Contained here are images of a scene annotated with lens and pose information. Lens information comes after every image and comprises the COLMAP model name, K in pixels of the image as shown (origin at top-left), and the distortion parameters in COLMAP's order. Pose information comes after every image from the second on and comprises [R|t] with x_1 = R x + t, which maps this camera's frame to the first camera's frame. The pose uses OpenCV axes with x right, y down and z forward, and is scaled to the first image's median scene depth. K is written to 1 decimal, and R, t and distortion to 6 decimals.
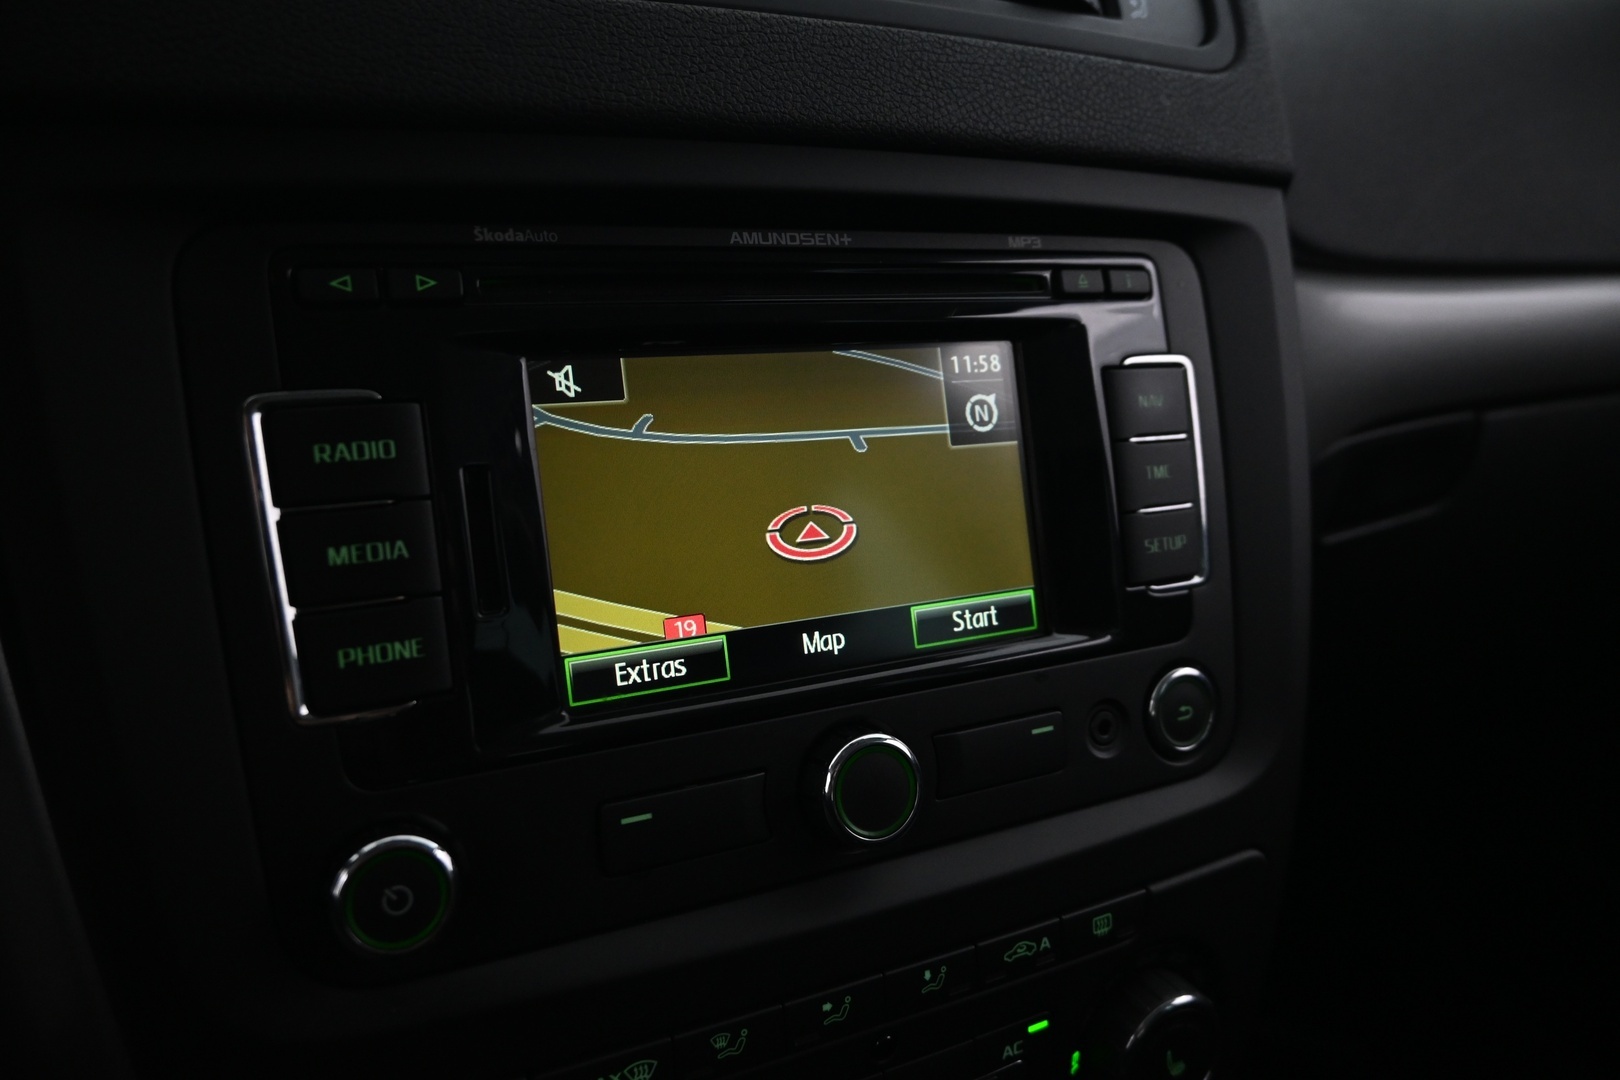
lens RADIAL K [[1121.2, 0, 810.0], [0, 1121.2, 540.0], [0, 0, 1]] dist [0.001709, 0.003991]
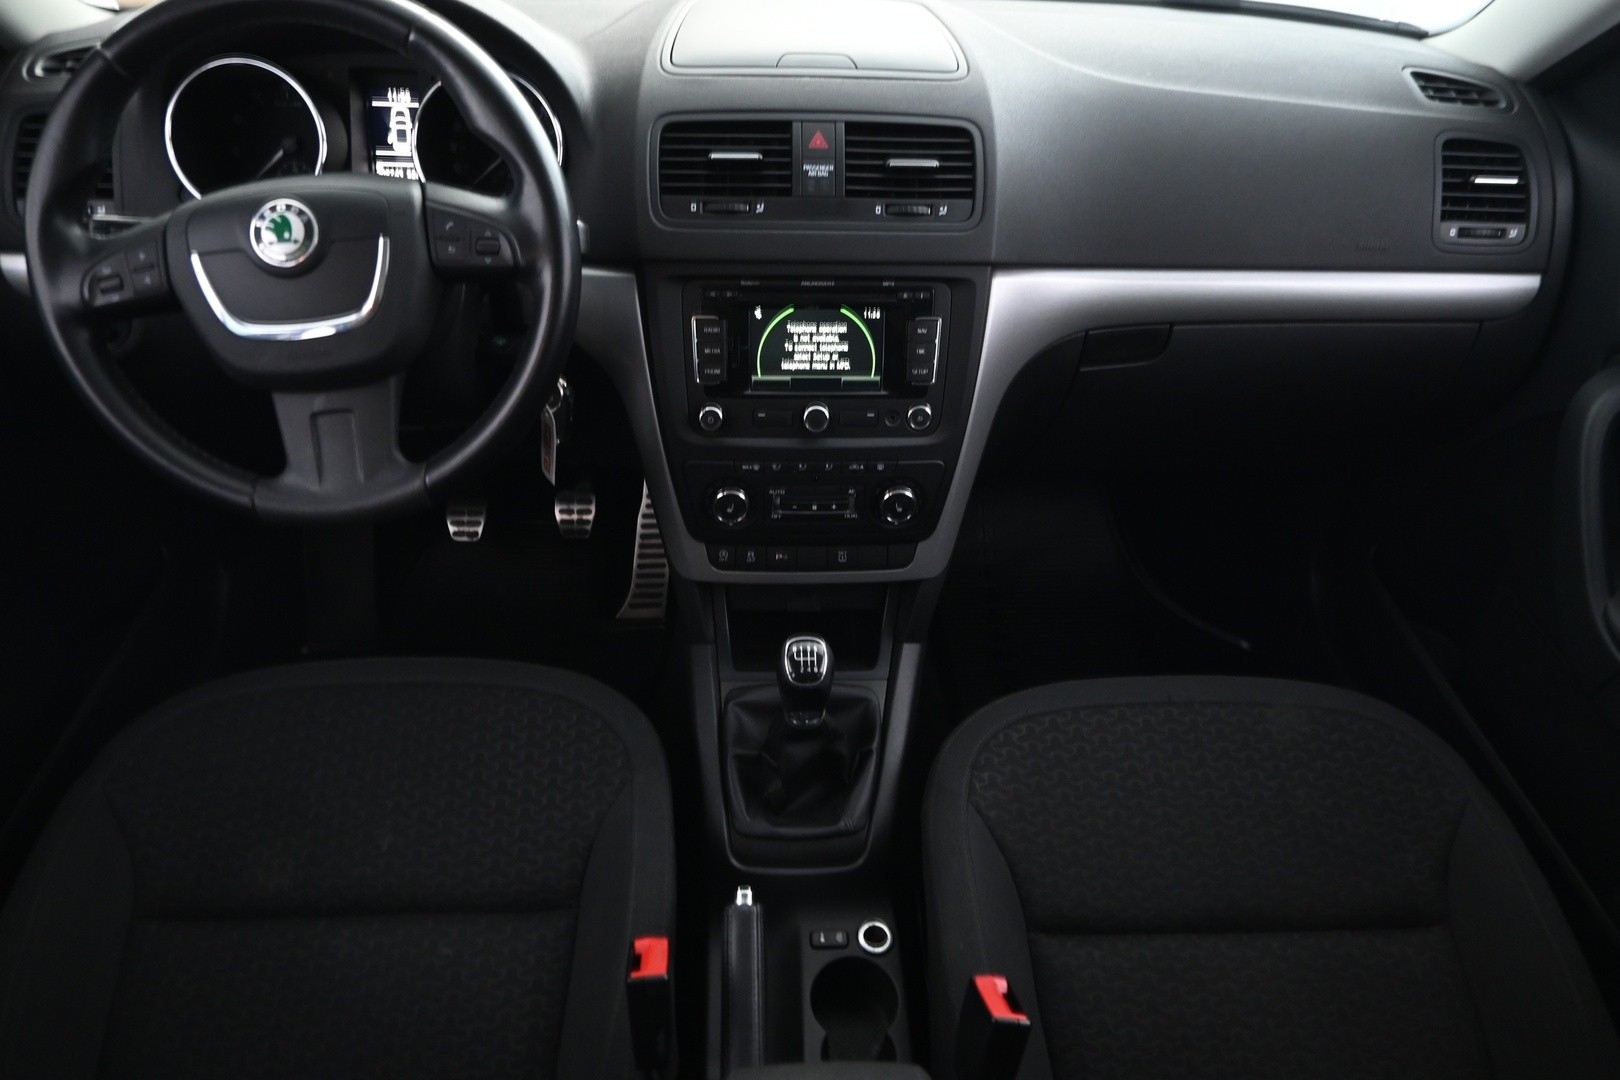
lens RADIAL K [[1121.2, 0, 810.0], [0, 1121.2, 540.0], [0, 0, 1]] dist [0.001709, 0.003991]
pose [[0.916328, 0.233105, -0.325585, 1.440588], [-0.117651, 0.933931, 0.337538, -0.742443], [0.382755, -0.270990, 0.883212, -2.734860]]
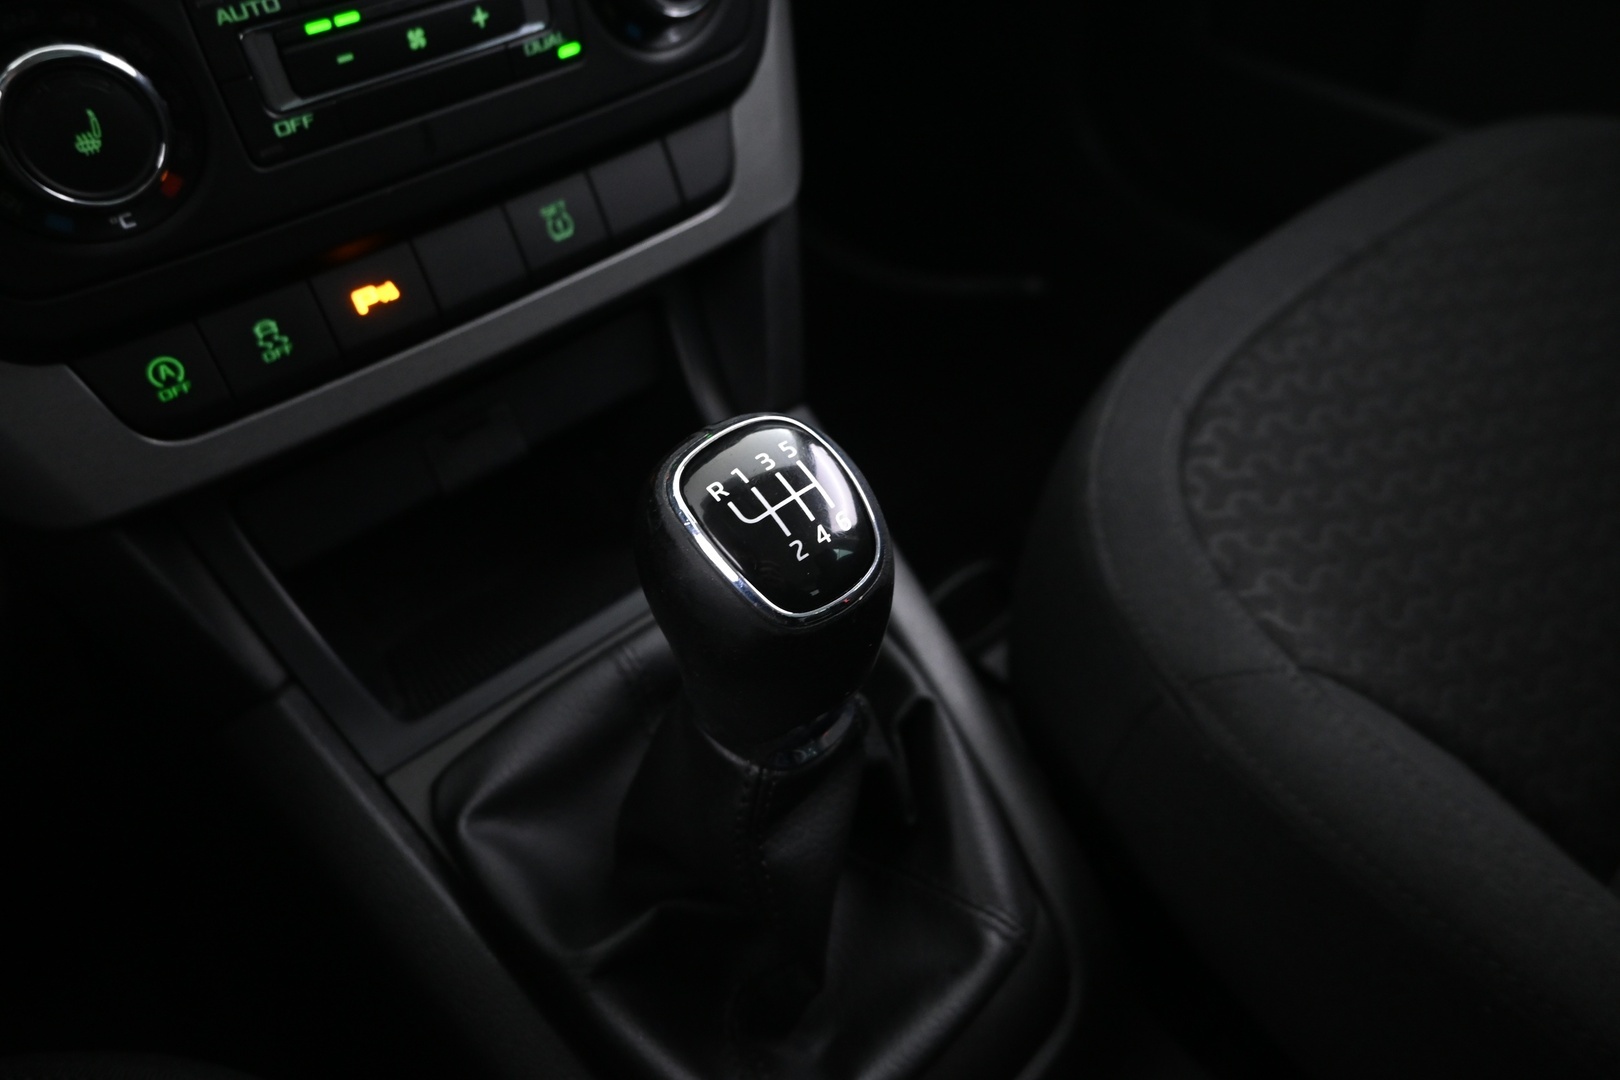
lens RADIAL K [[1121.2, 0, 810.0], [0, 1121.2, 540.0], [0, 0, 1]] dist [0.001709, 0.003991]
pose [[0.962872, -0.238988, 0.125548, 0.187589], [0.163133, 0.885649, 0.434757, 0.570433], [-0.215093, -0.398134, 0.891753, -0.284911]]
